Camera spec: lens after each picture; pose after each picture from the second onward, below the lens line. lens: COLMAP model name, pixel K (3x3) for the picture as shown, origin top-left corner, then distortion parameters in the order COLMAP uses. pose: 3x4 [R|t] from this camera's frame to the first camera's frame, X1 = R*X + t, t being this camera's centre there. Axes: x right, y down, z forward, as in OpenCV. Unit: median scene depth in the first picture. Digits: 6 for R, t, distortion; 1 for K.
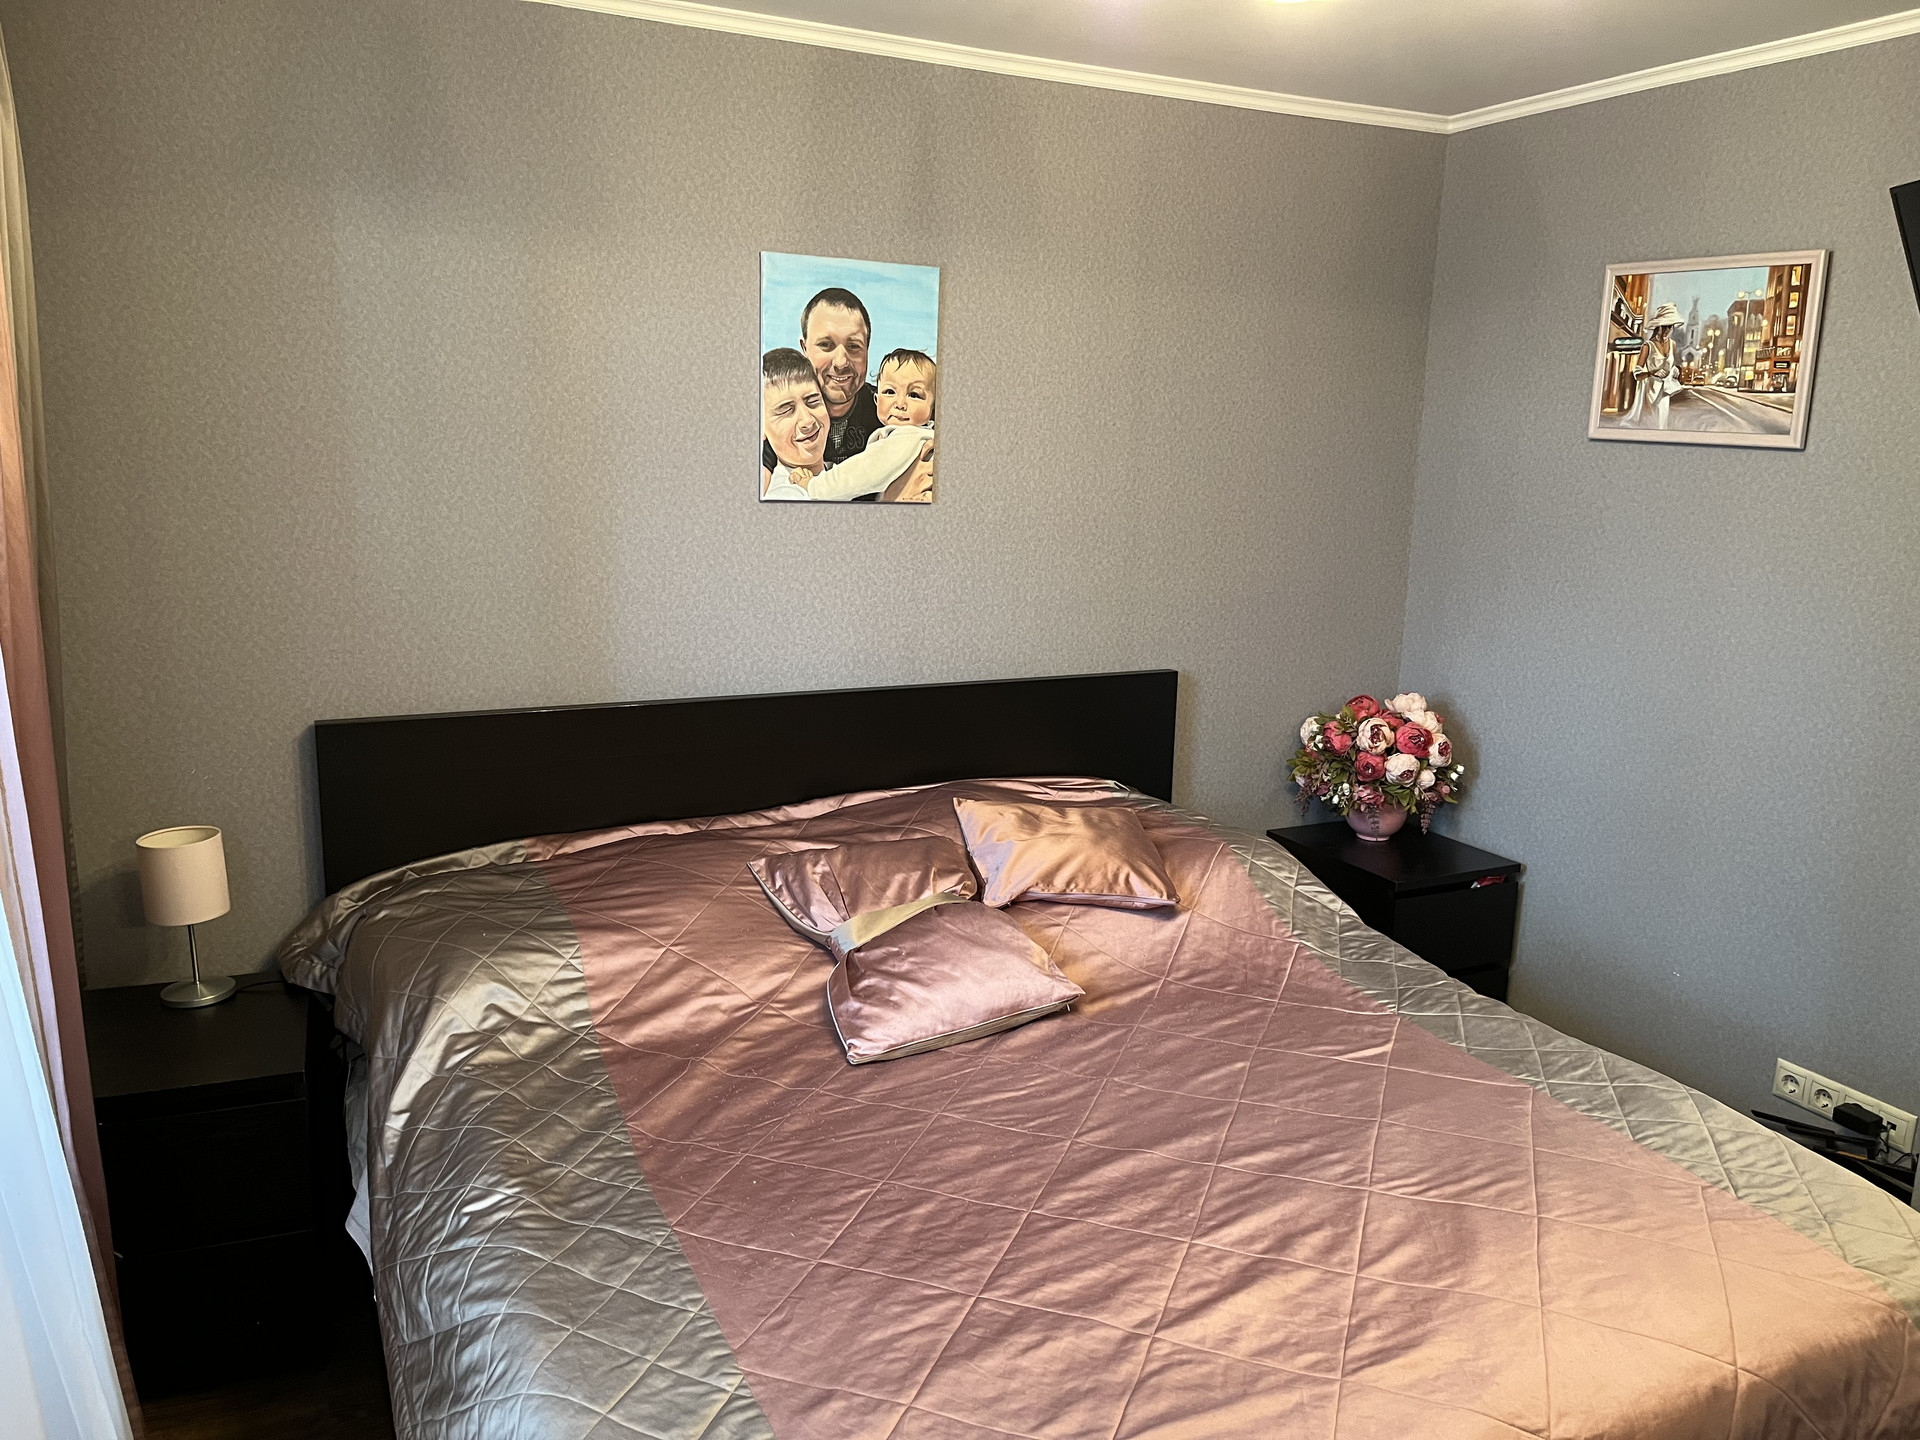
lens RADIAL K [[1459.2, 0, 951.8], [0, 1459.2, 721.8], [0, 0, 1]] dist [0.040783, -0.065935]
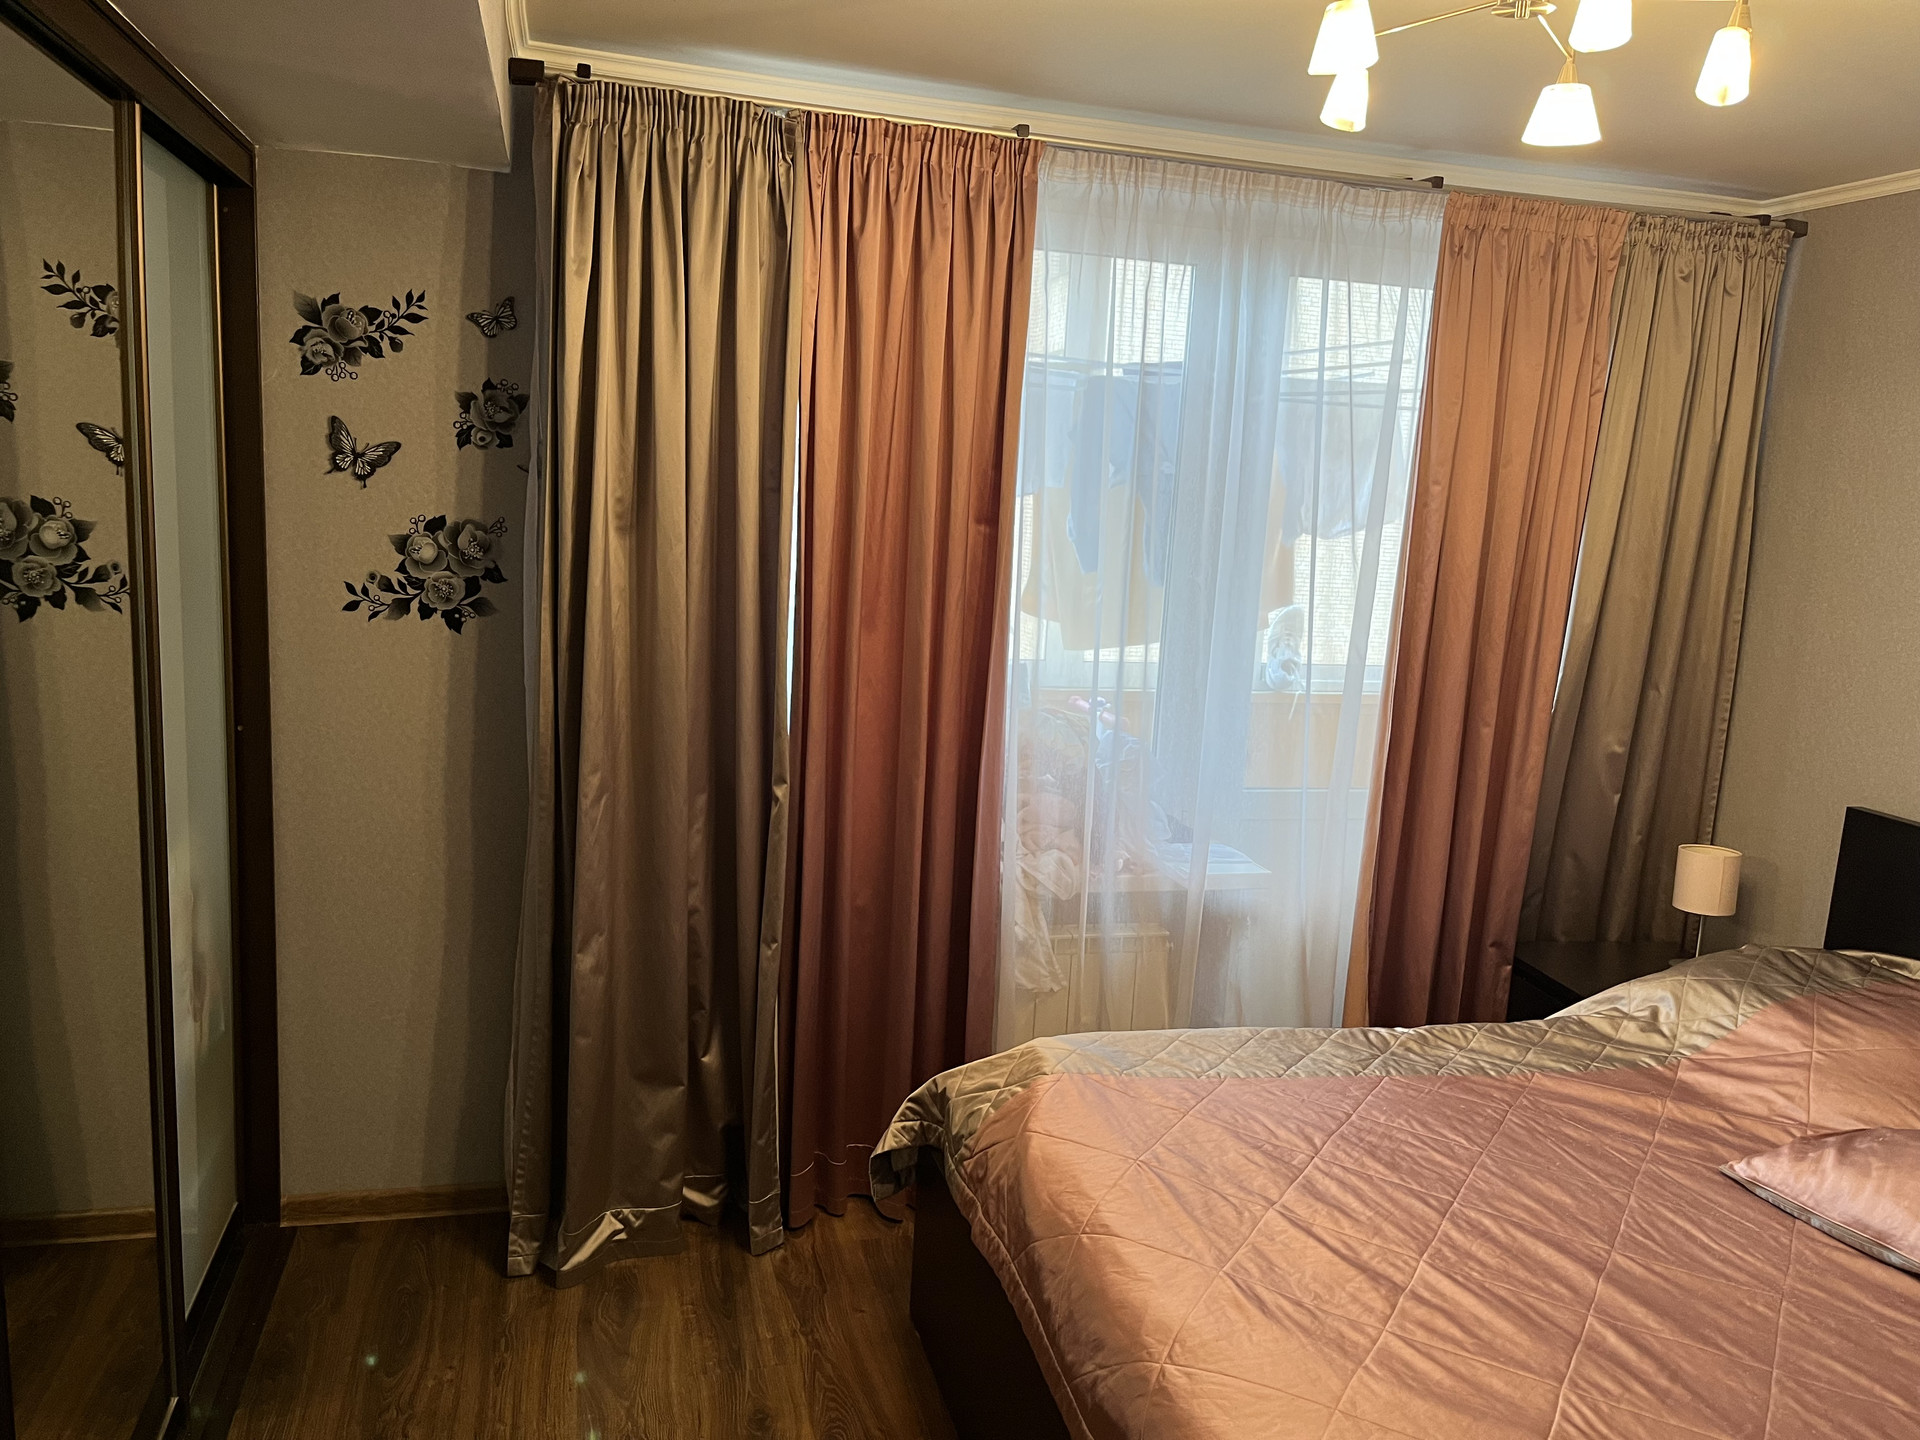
lens RADIAL K [[1459.2, 0, 961.3], [0, 1459.2, 722.6], [0, 0, 1]] dist [0.040783, -0.065935]
pose [[-0.206653, 0.126852, -0.970156, 0.983639], [-0.247830, 0.952437, 0.177326, -0.110344], [0.946507, 0.277079, -0.165386, 0.581552]]
